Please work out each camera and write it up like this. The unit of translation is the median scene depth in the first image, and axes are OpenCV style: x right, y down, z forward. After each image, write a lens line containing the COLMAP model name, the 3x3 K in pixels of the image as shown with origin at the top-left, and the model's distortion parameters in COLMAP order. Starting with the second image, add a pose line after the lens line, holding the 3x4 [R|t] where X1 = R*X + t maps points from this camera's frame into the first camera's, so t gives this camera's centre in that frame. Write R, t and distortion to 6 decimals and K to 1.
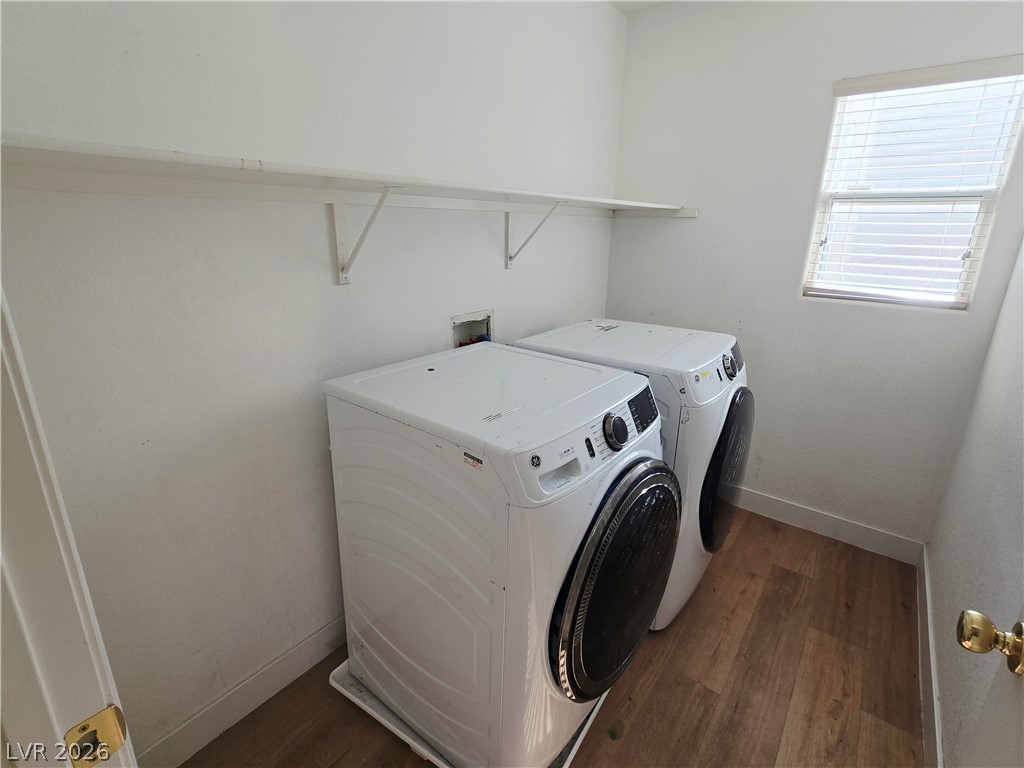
lens RADIAL K [[485.9, 0, 518.0], [0, 485.9, 373.9], [0, 0, 1]] dist [0.000307, 0.000350]
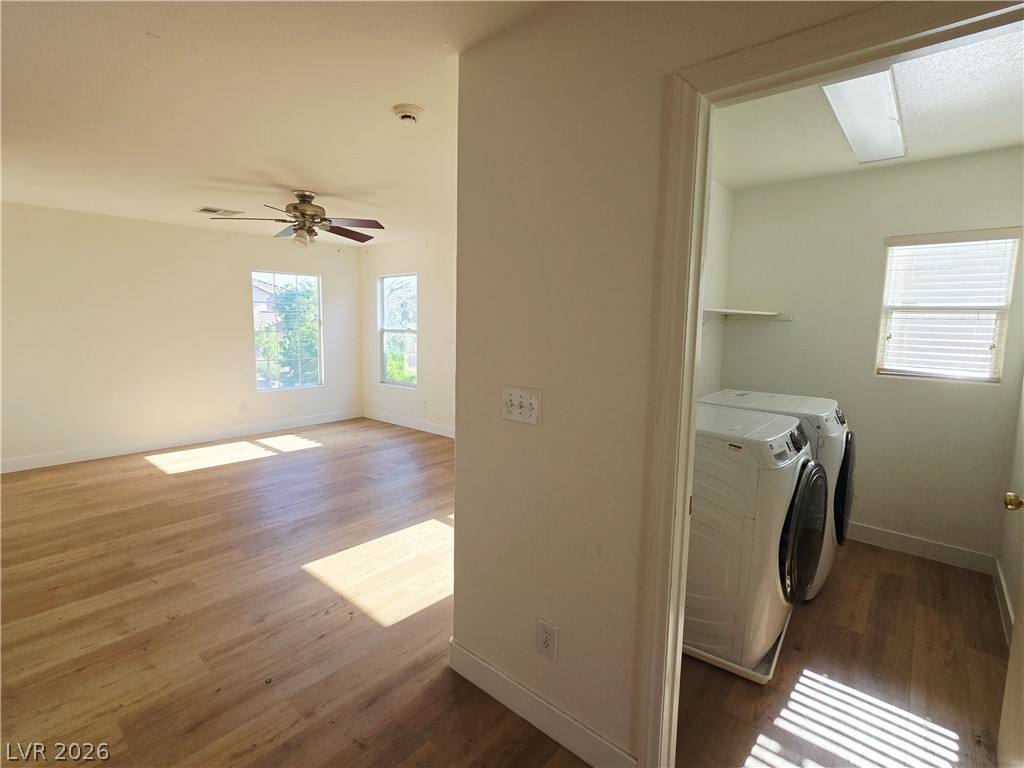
lens RADIAL K [[489.5, 0, 509.8], [0, 489.5, 373.8], [0, 0, 1]] dist [0.001405, 0.000893]
pose [[0.998152, 0.006028, -0.060468, -0.458833], [-0.016946, 0.983207, -0.181703, 0.134902], [0.058357, 0.182392, 0.981493, -0.540283]]
